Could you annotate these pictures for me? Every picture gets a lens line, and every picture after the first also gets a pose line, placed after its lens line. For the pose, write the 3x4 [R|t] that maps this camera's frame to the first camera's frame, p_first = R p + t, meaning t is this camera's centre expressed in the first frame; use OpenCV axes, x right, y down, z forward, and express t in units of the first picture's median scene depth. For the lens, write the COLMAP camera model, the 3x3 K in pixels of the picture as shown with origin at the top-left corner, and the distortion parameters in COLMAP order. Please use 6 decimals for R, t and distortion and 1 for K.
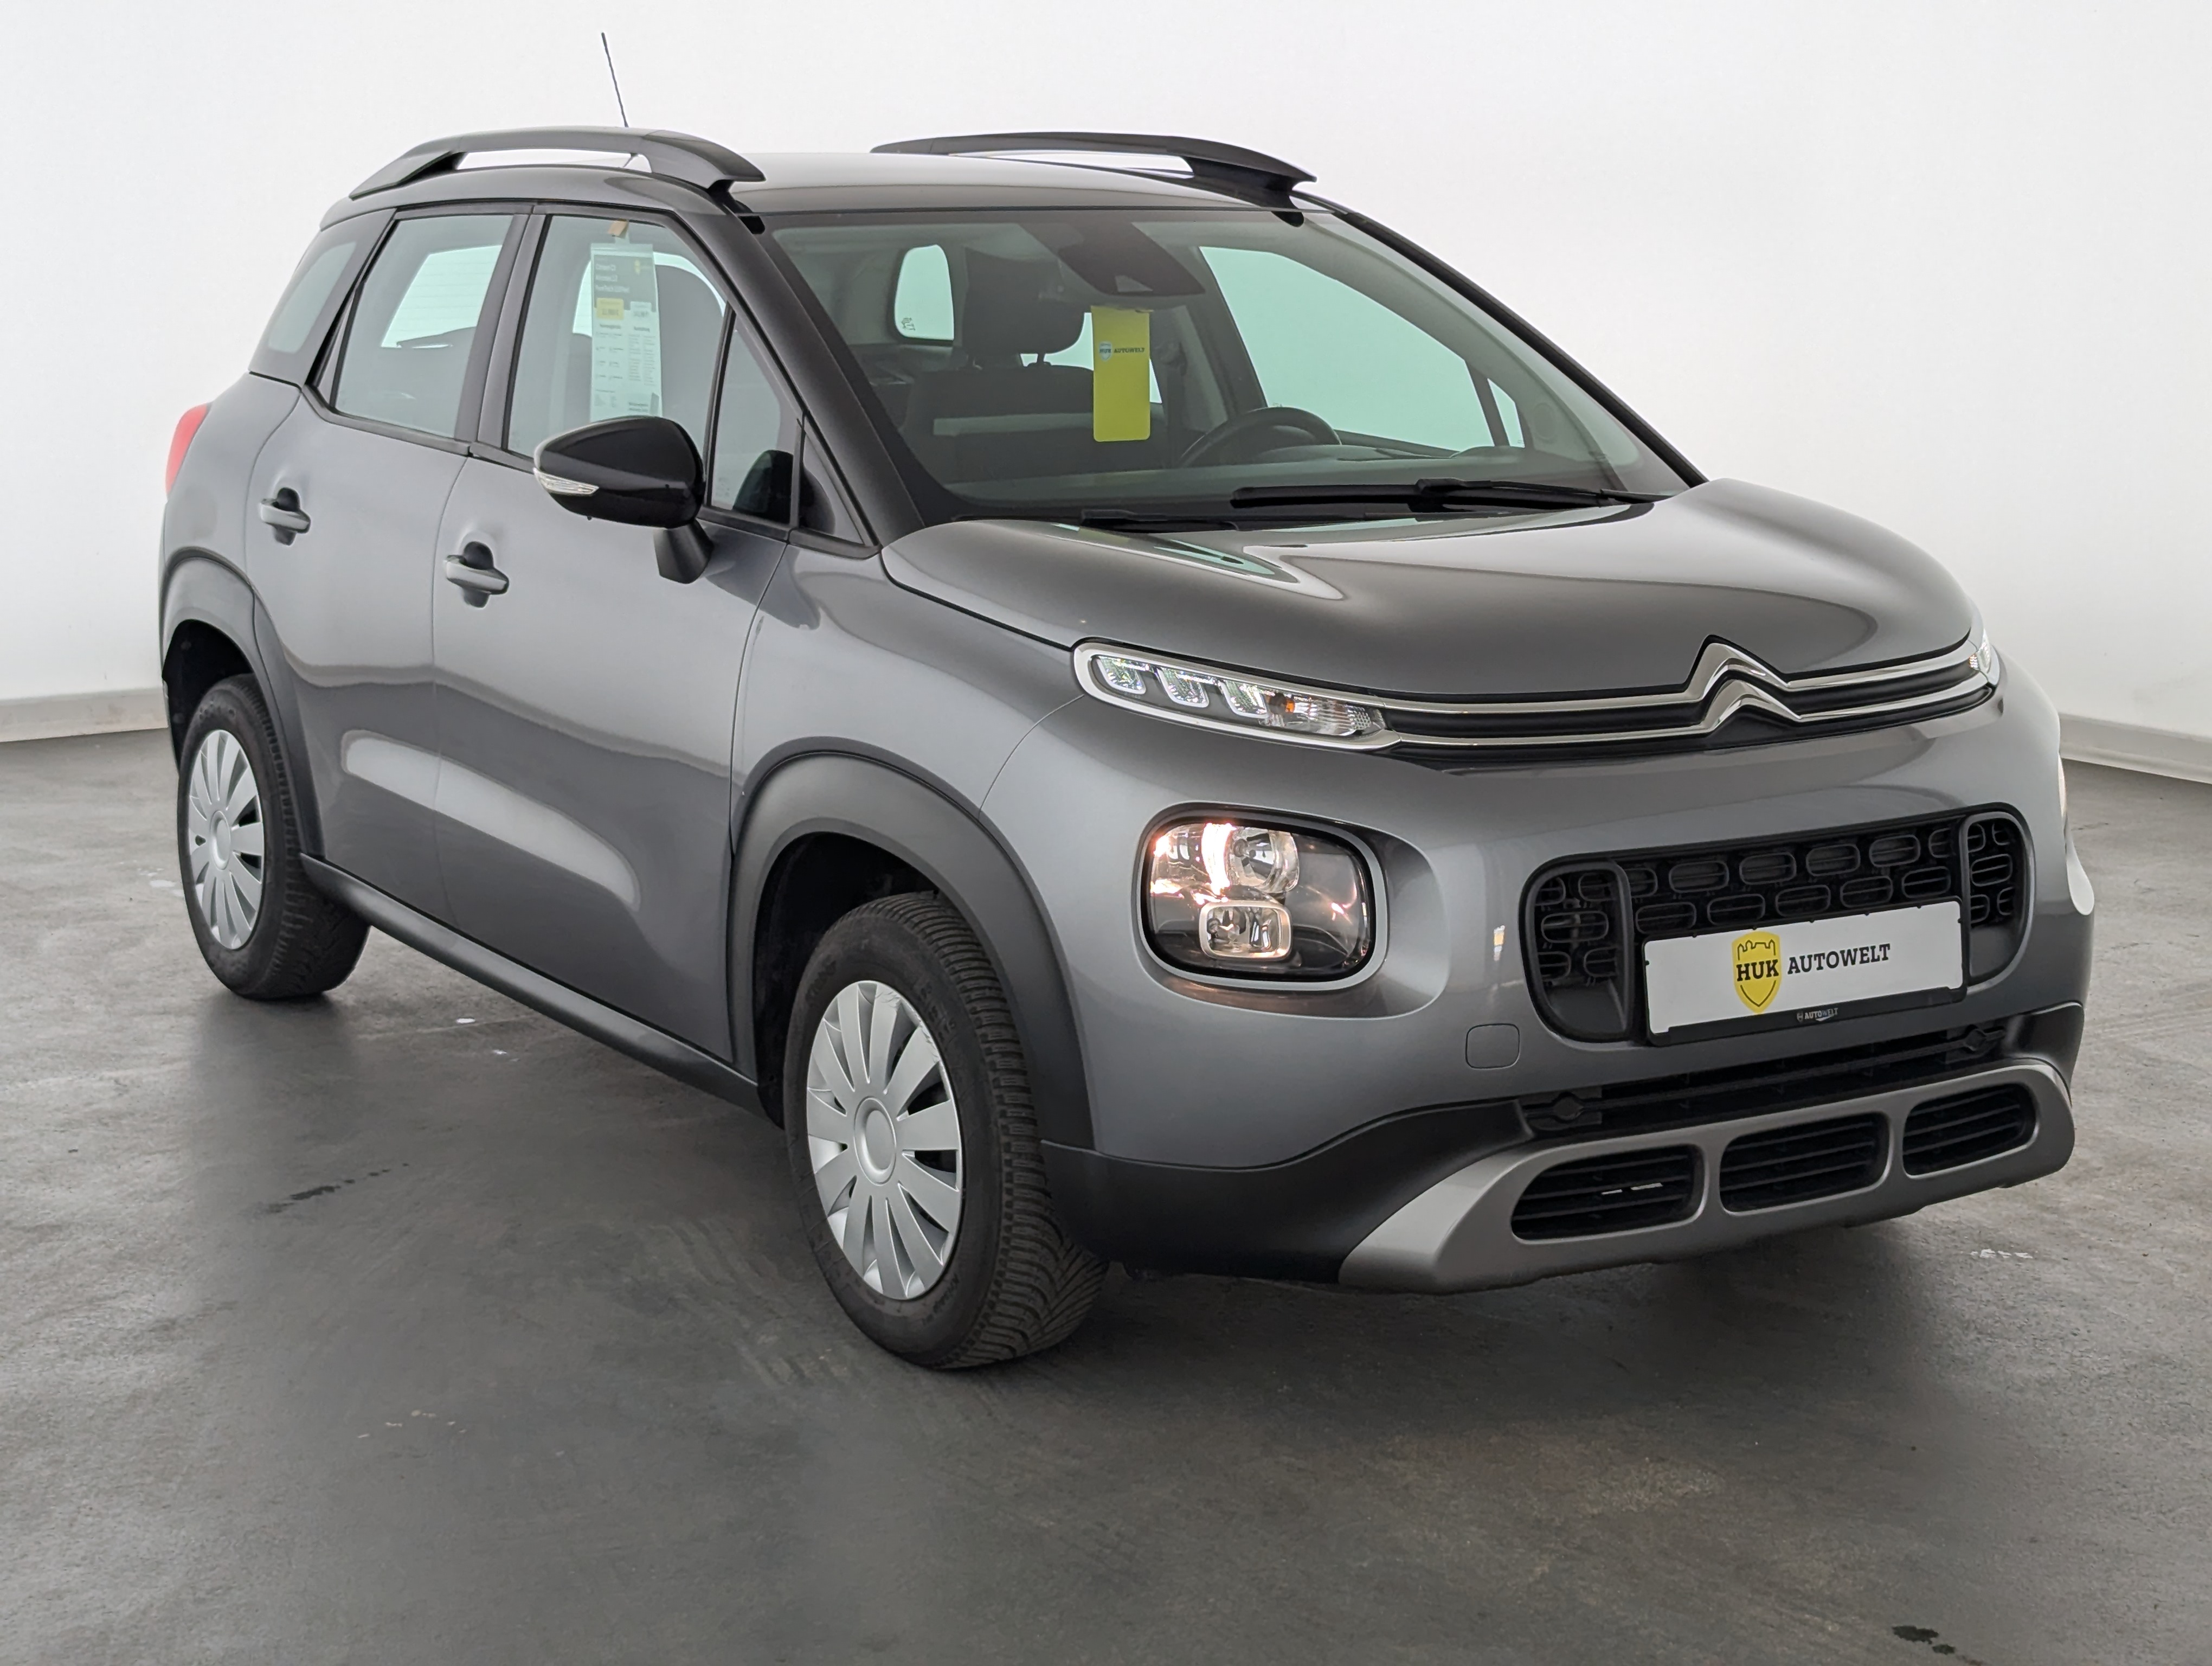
lens RADIAL K [[3646.8, 0, 1114.5], [0, 3646.8, 832.2], [0, 0, 1]] dist [0.108508, 0.000000]
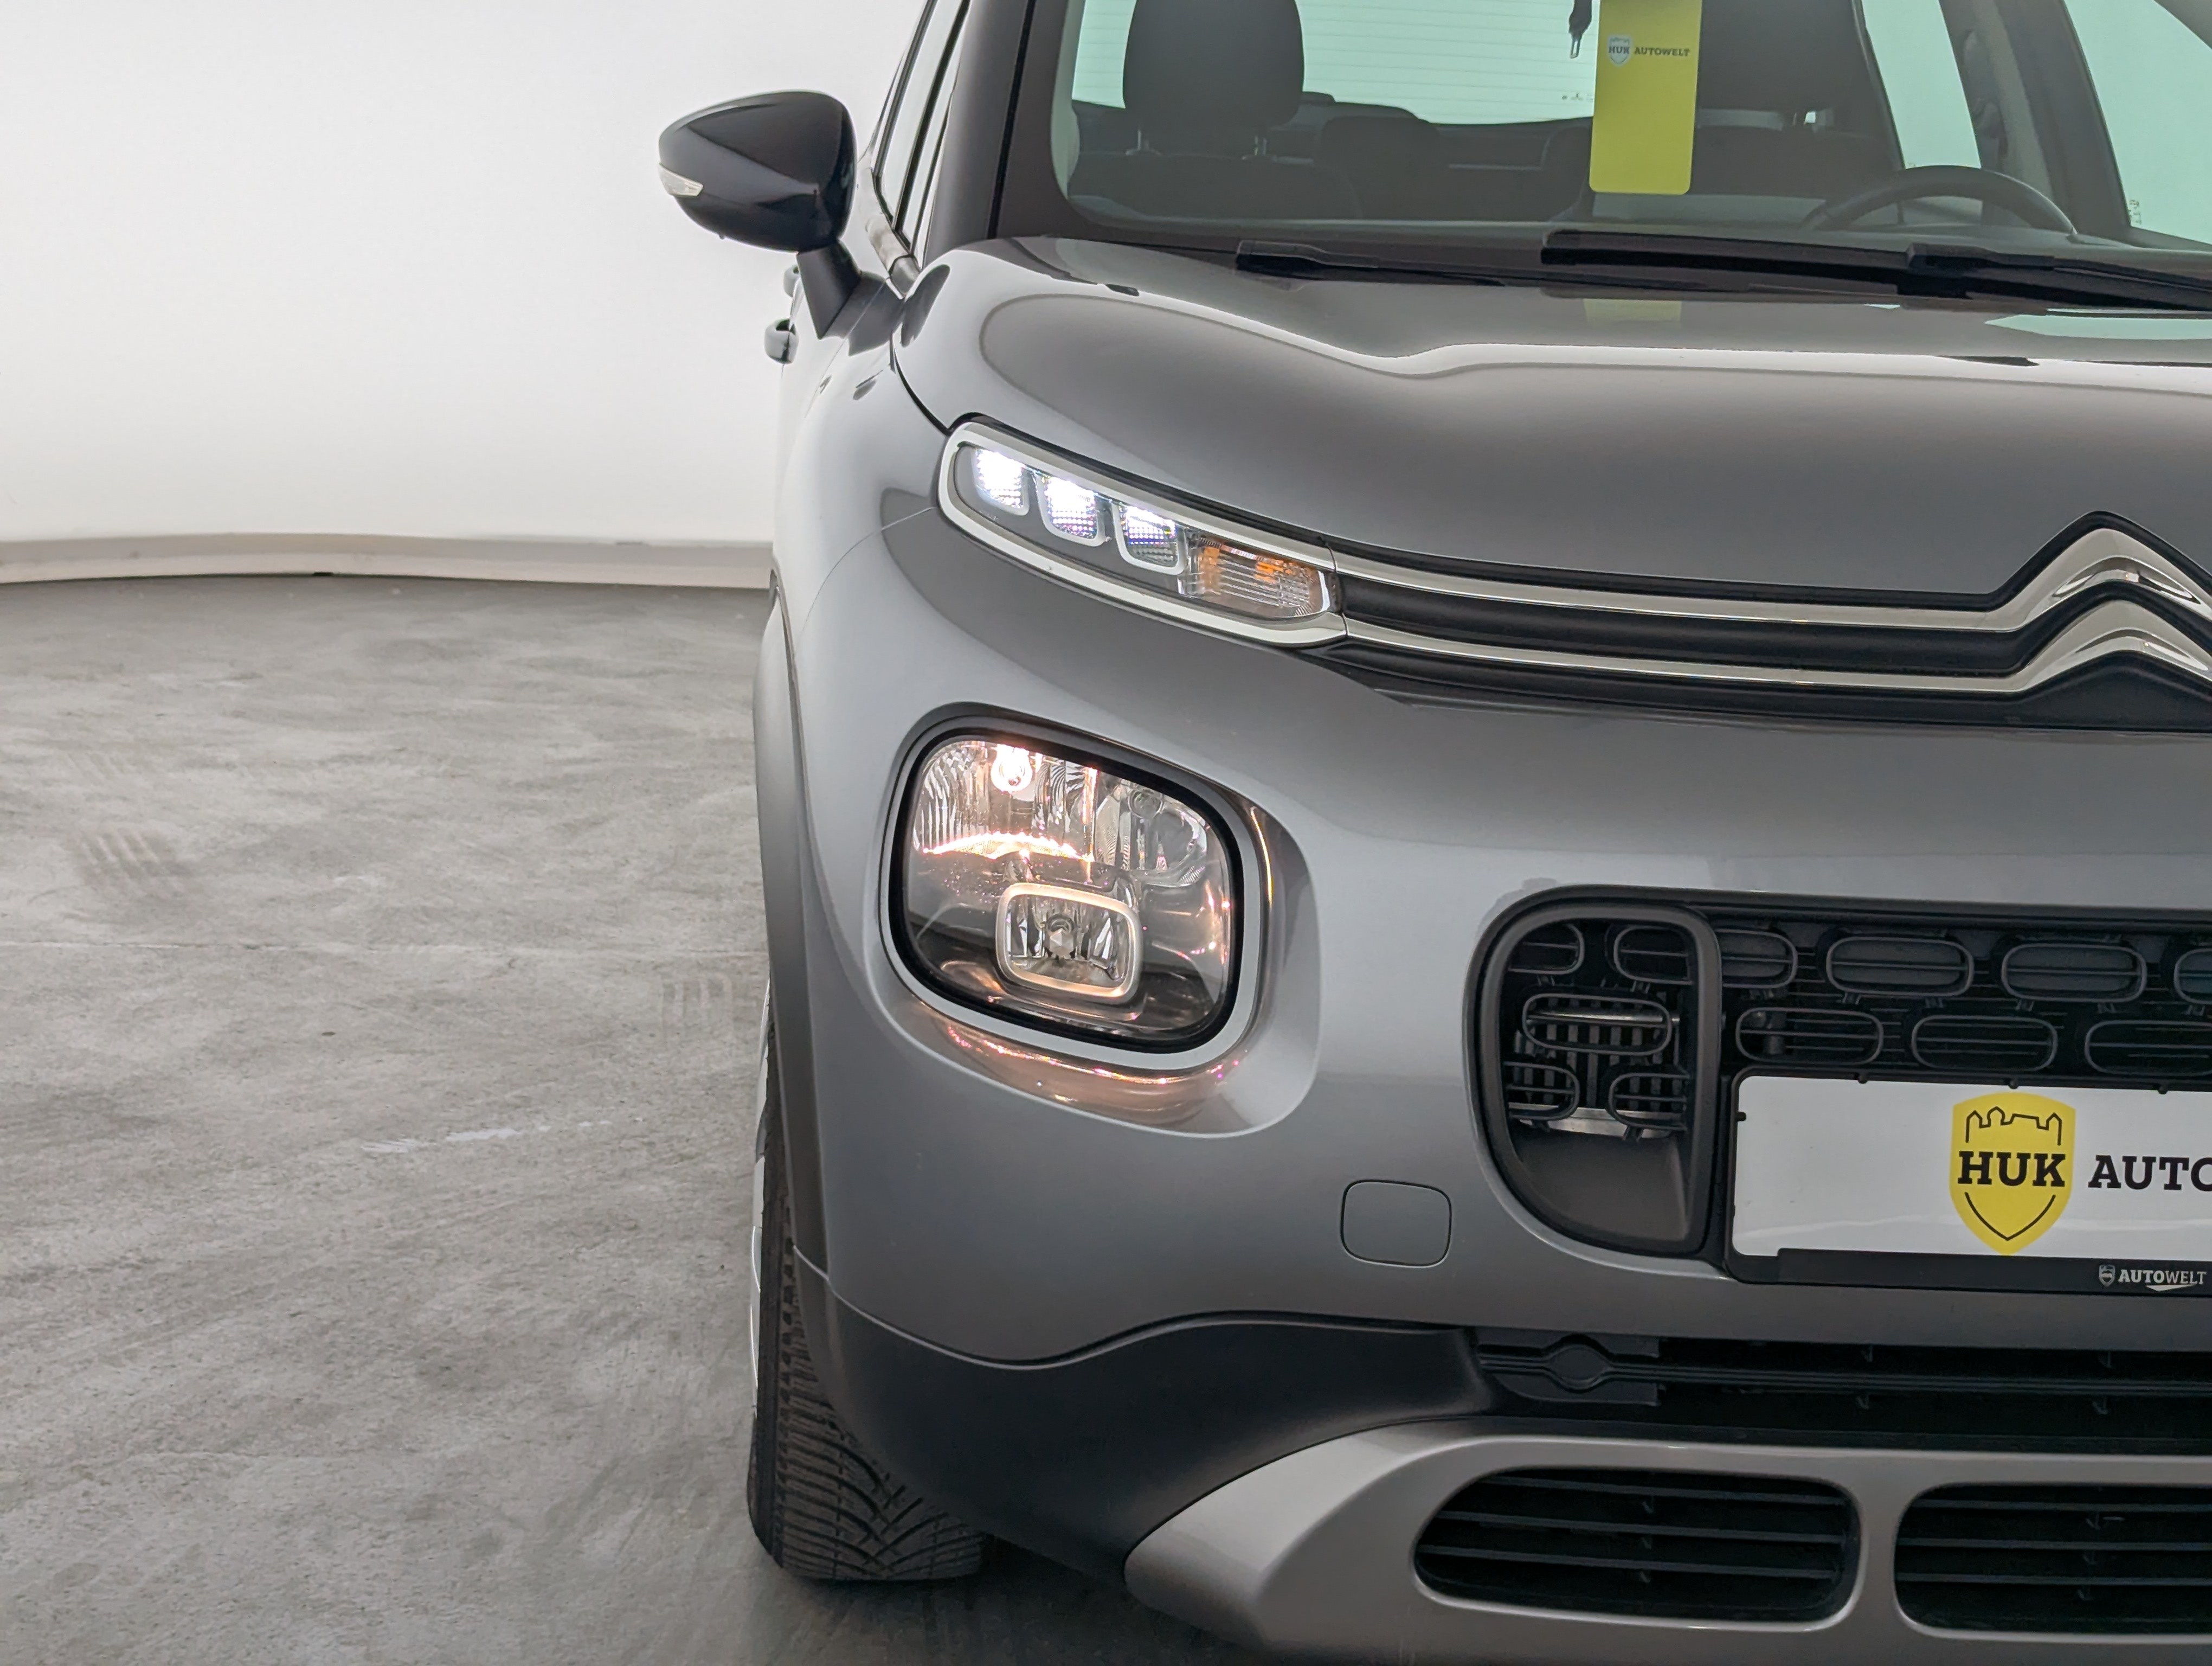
lens RADIAL K [[3646.8, 0, 1081.7], [0, 3646.8, 834.4], [0, 0, 1]] dist [0.108508, 0.000000]
pose [[0.885916, 0.129848, -0.445300, 0.281679], [-0.123960, 0.991378, 0.042465, -0.013515], [0.446975, 0.017579, 0.894374, 0.489279]]
